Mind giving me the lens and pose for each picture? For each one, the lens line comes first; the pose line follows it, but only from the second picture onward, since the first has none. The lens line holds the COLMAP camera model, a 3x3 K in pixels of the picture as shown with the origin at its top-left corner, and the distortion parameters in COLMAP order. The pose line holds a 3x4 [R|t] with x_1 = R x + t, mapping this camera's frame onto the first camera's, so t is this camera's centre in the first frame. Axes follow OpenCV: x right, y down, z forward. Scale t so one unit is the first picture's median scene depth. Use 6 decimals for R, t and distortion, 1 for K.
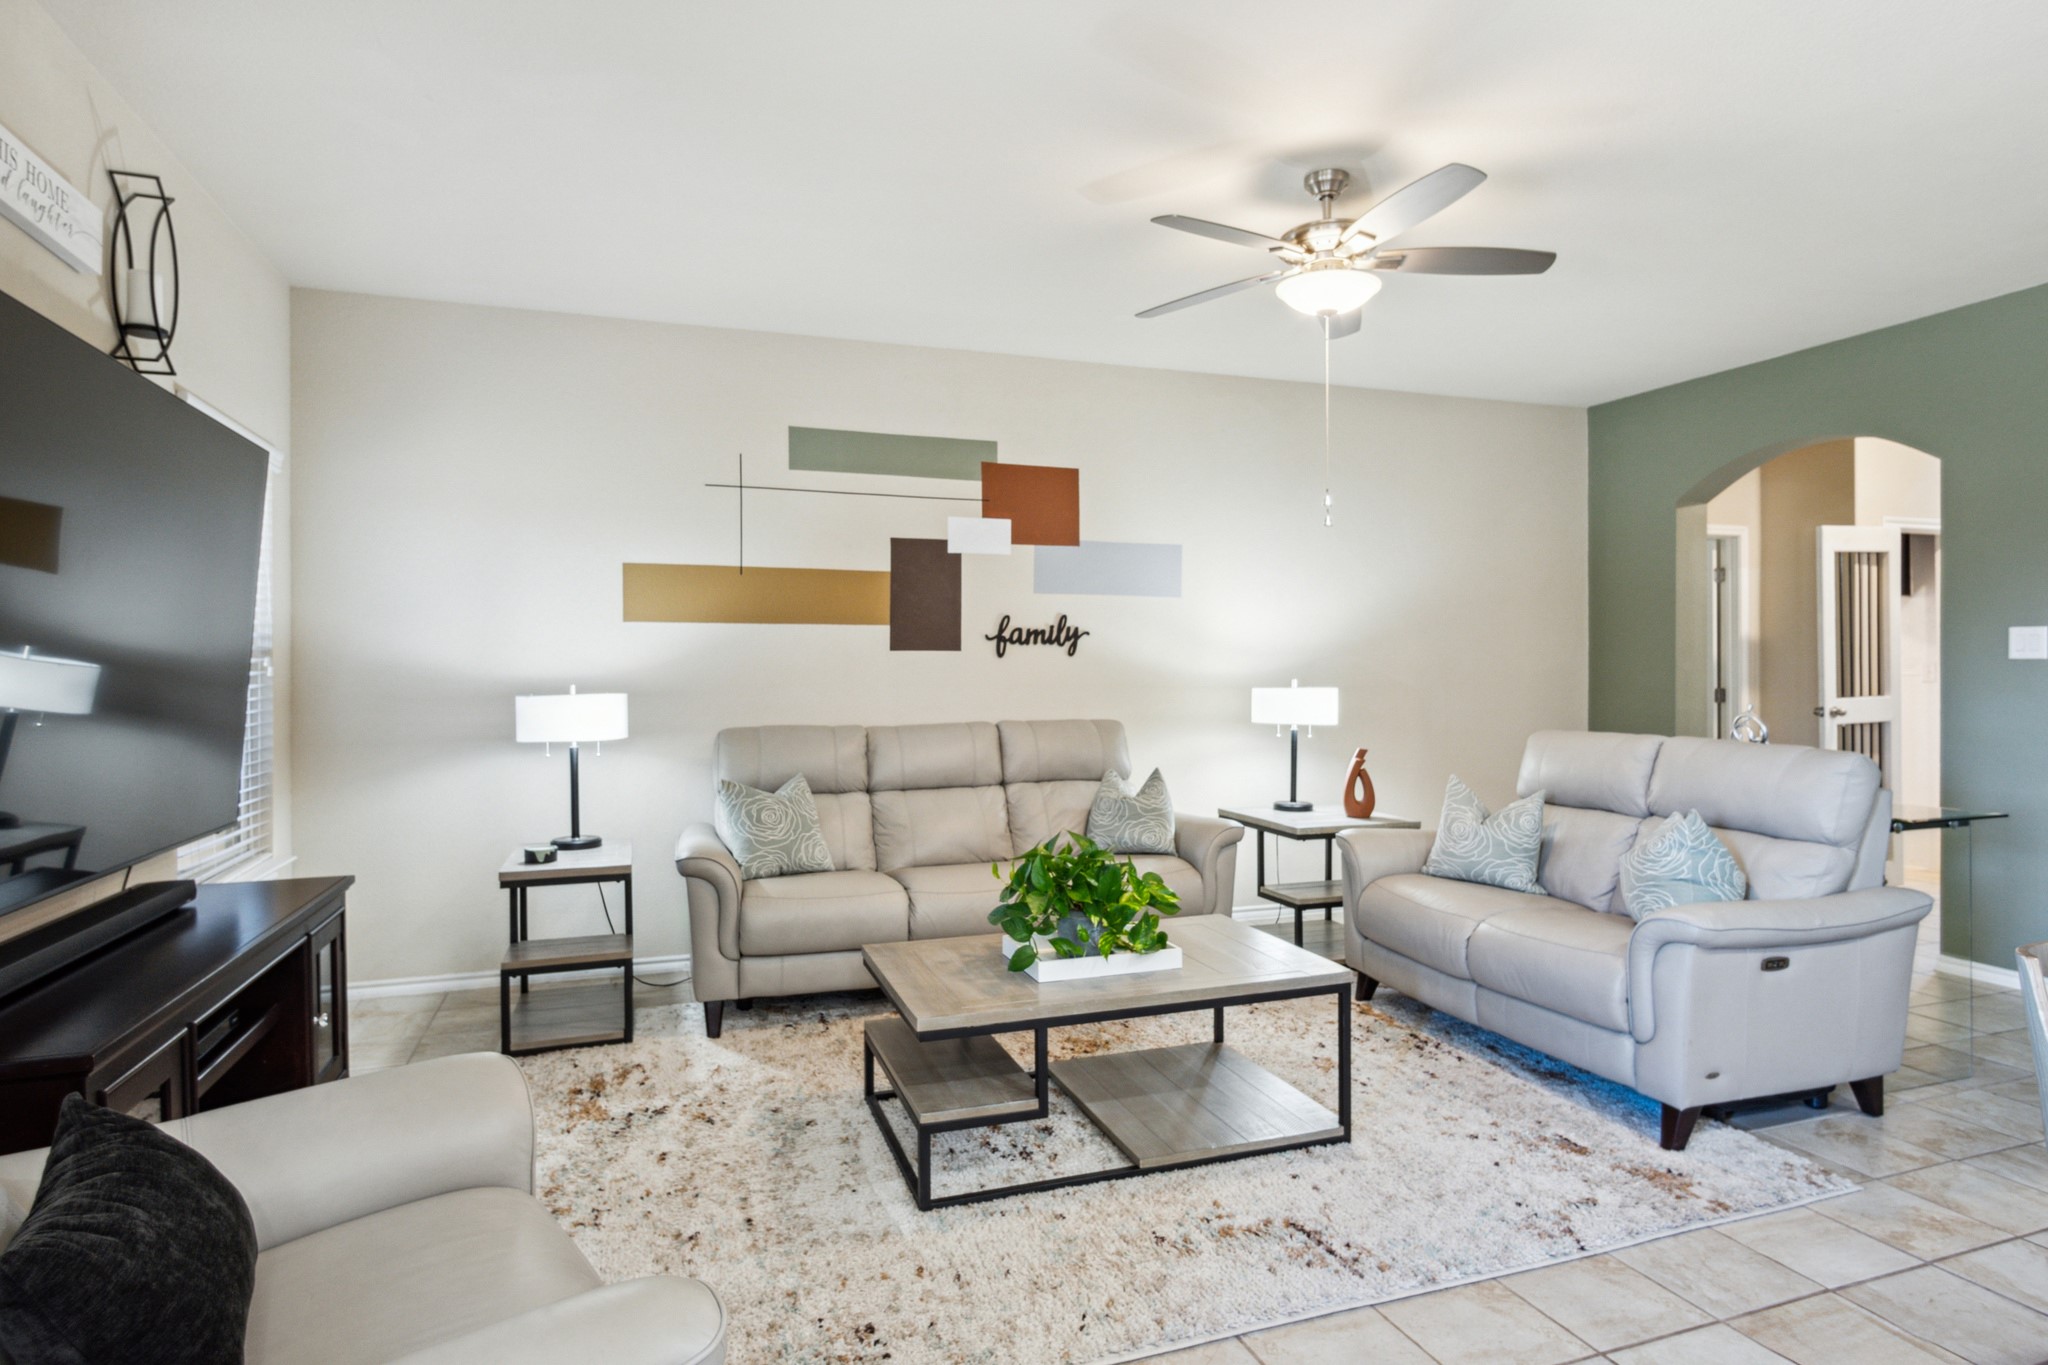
lens RADIAL K [[1104.6, 0, 1021.9], [0, 1104.6, 677.9], [0, 0, 1]] dist [-0.007253, 0.001588]
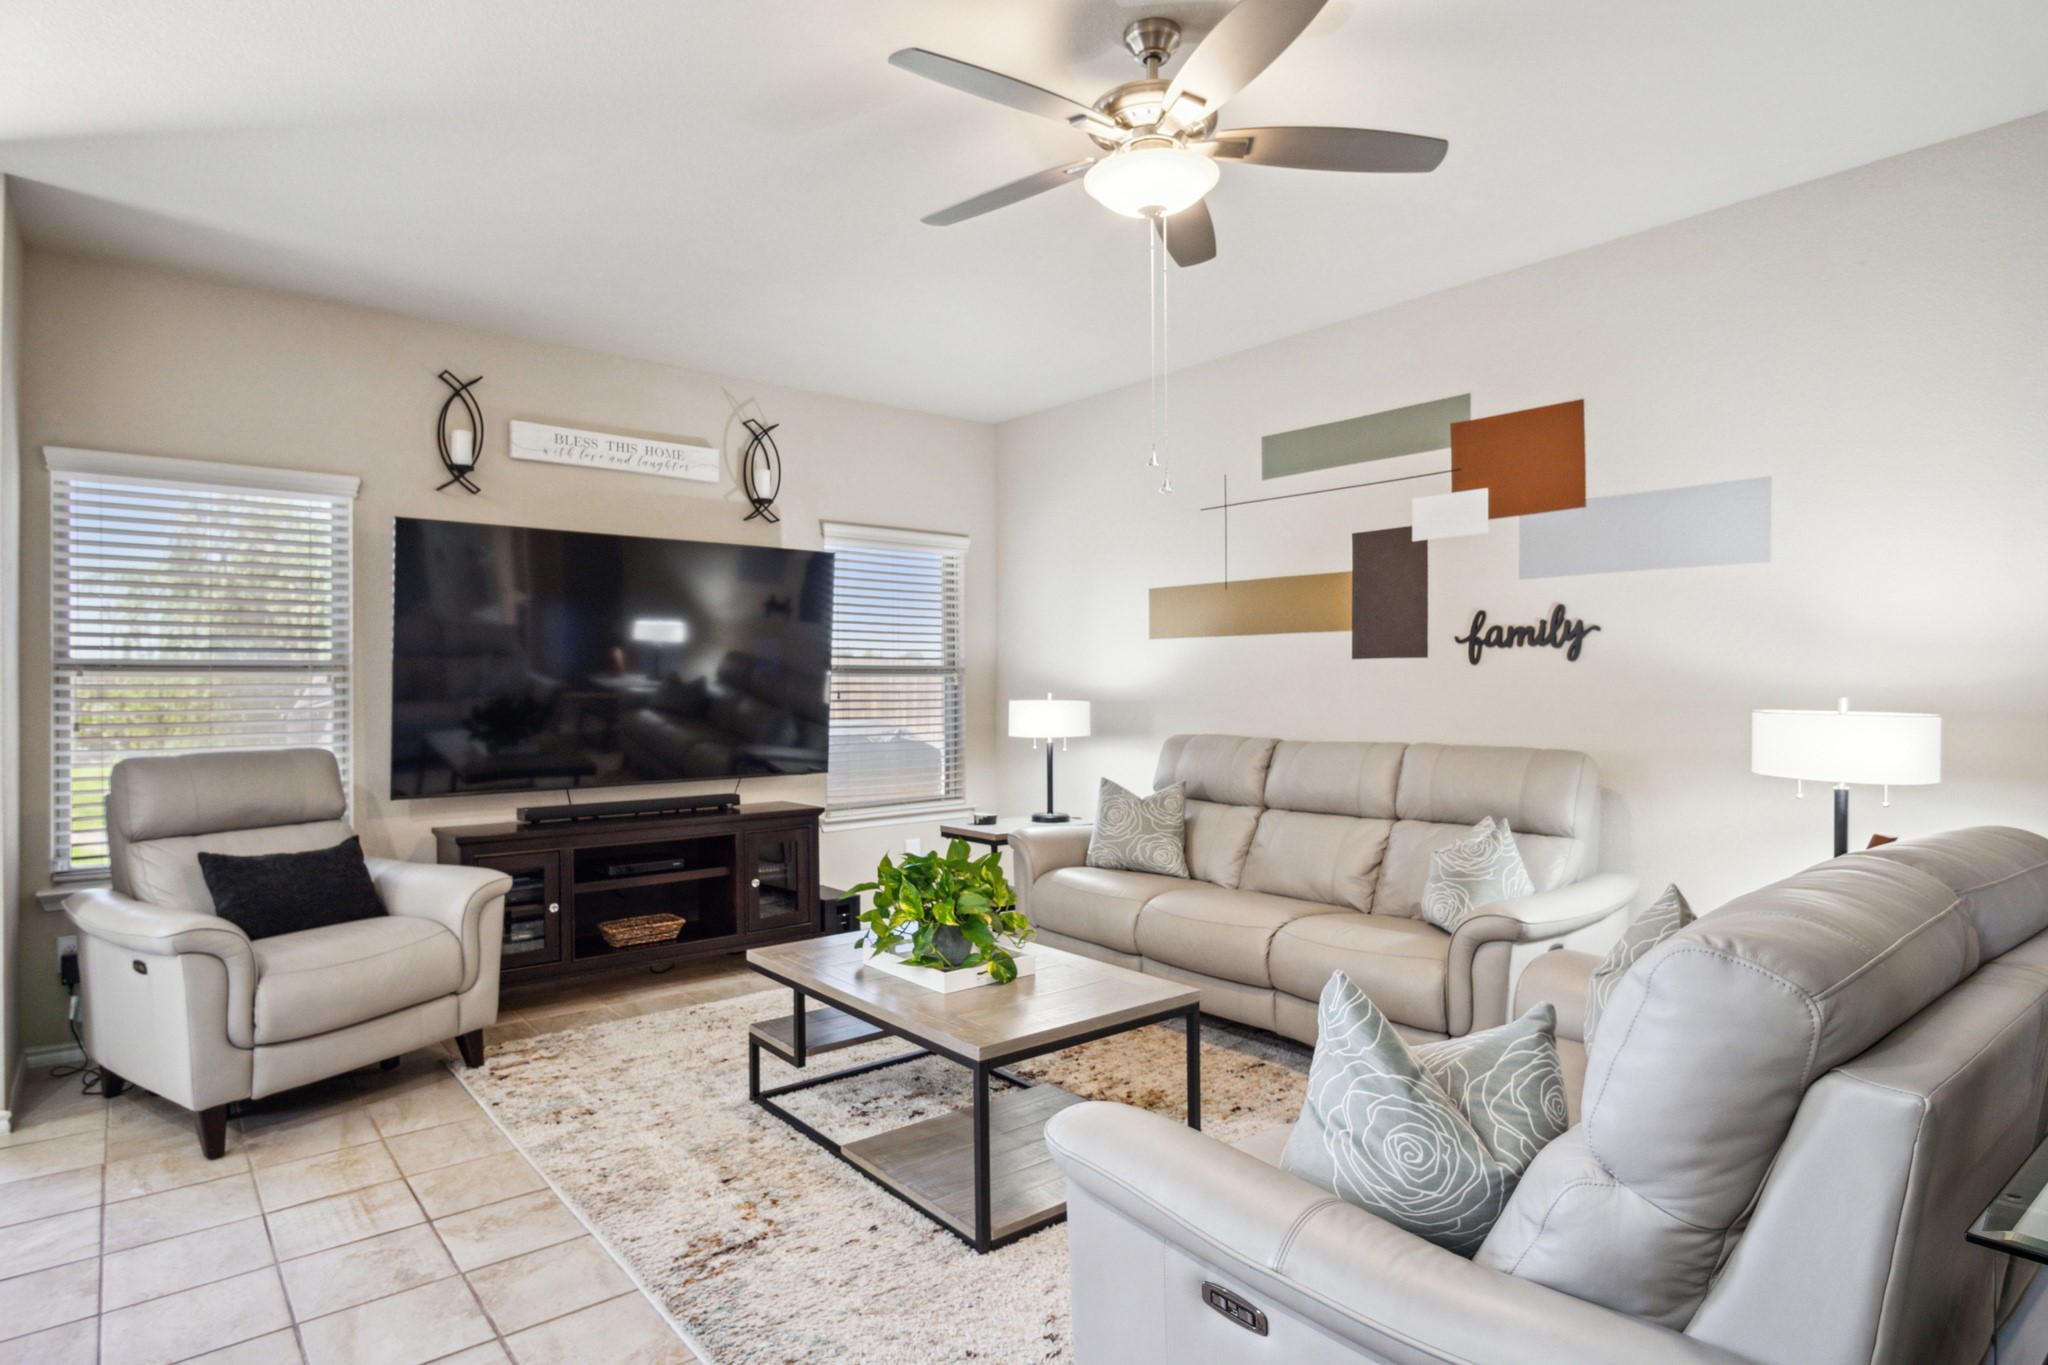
lens RADIAL K [[1104.6, 0, 1026.5], [0, 1104.6, 684.9], [0, 0, 1]] dist [-0.007253, 0.001588]
pose [[0.344809, 0.002584, -0.938669, 0.615703], [-0.006769, 0.999977, 0.000266, -0.001731], [0.938649, 0.006262, 0.344818, 0.426837]]
